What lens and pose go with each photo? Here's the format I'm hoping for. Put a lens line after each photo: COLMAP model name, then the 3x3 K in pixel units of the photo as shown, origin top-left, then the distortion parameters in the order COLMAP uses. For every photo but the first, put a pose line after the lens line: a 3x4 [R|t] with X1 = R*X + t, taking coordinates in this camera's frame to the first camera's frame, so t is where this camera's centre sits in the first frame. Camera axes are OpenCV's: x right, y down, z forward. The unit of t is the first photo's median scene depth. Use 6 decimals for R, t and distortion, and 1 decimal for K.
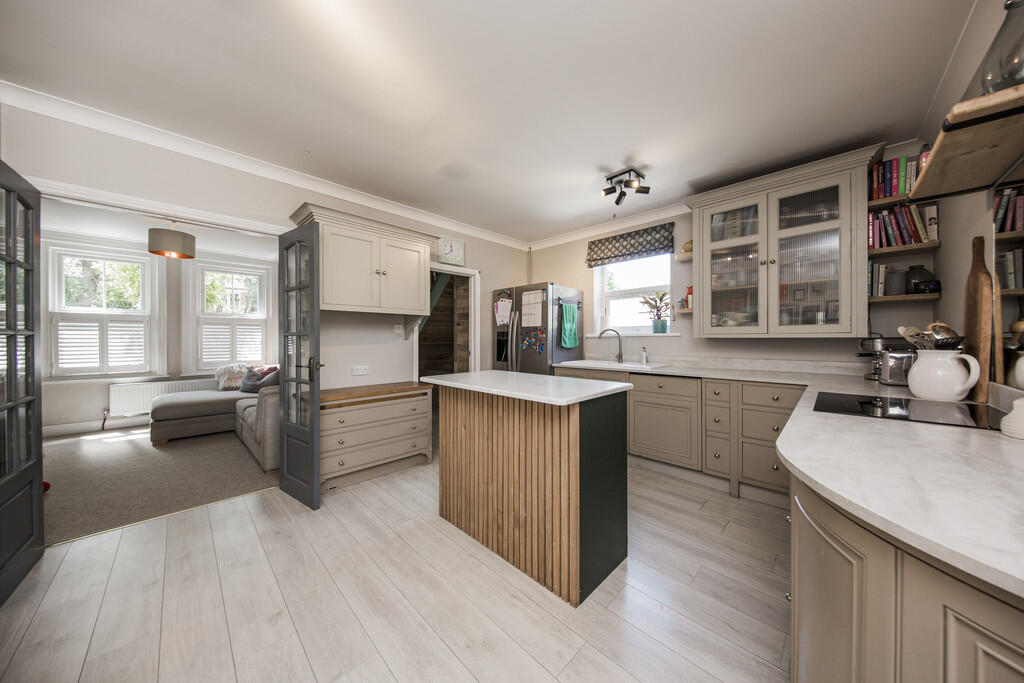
lens RADIAL K [[341.3, 0, 513.3], [0, 341.3, 338.9], [0, 0, 1]] dist [-0.000803, -0.000296]
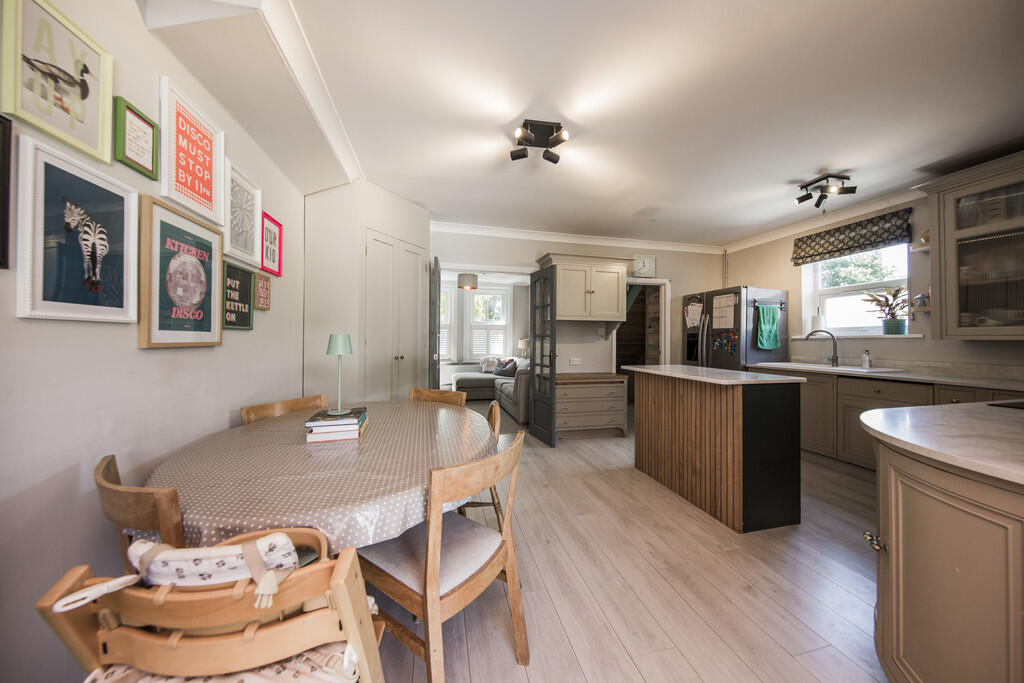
lens RADIAL K [[341.3, 0, 514.2], [0, 341.3, 337.5], [0, 0, 1]] dist [-0.000803, -0.000296]
pose [[0.858719, 0.002047, -0.512442, 0.053351], [-0.006184, 0.999961, -0.006367, 0.003554], [0.512409, 0.008636, 0.858698, -0.329146]]
